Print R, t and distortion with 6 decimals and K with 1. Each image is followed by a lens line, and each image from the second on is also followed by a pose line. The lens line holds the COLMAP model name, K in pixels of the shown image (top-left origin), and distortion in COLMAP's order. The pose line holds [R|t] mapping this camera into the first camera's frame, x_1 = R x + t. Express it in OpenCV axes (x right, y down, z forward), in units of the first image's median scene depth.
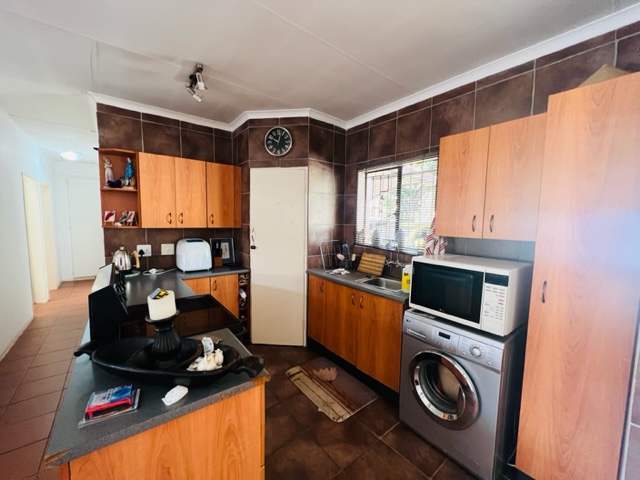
lens RADIAL K [[256.7, 0, 321.4], [0, 256.7, 242.5], [0, 0, 1]] dist [-0.001788, 0.000232]
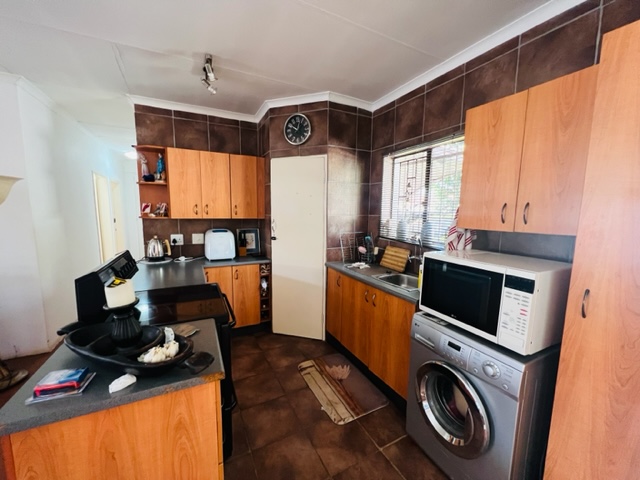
lens RADIAL K [[256.7, 0, 321.3], [0, 256.7, 242.6], [0, 0, 1]] dist [-0.001788, 0.000232]
pose [[0.980885, 0.019835, -0.193575, 0.150691], [-0.013516, 0.999334, 0.033910, -0.000671], [0.194119, -0.030645, 0.980499, 0.070753]]
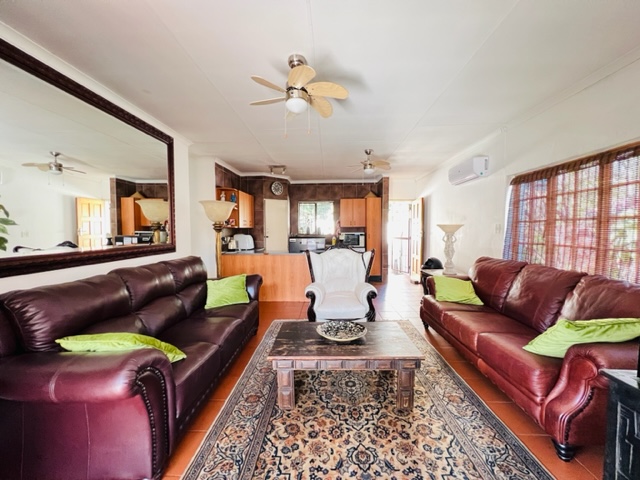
lens RADIAL K [[256.7, 0, 317.5], [0, 256.7, 242.0], [0, 0, 1]] dist [-0.001788, 0.000232]
pose [[0.649132, -0.060651, 0.758254, -2.148439], [0.083270, 0.996491, 0.008421, 0.107047], [-0.756104, 0.057673, 0.651905, -0.897243]]
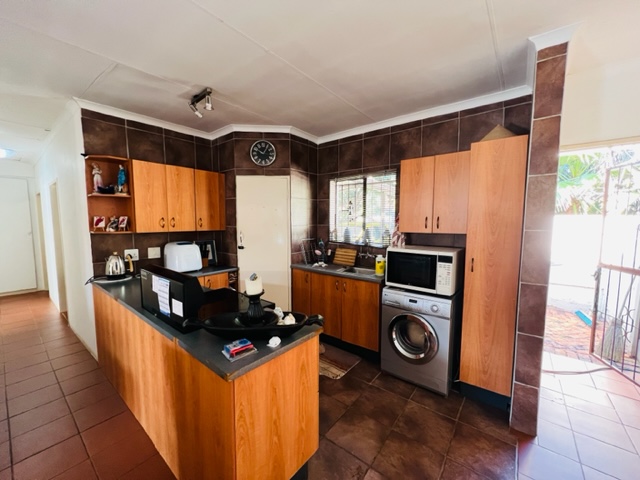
lens RADIAL K [[256.7, 0, 321.9], [0, 256.7, 242.5], [0, 0, 1]] dist [-0.001788, 0.000232]
pose [[0.972797, -0.037125, 0.228666, -0.243832], [0.036905, 0.999305, 0.005242, 0.005602], [-0.228702, 0.003340, 0.973491, -0.207241]]
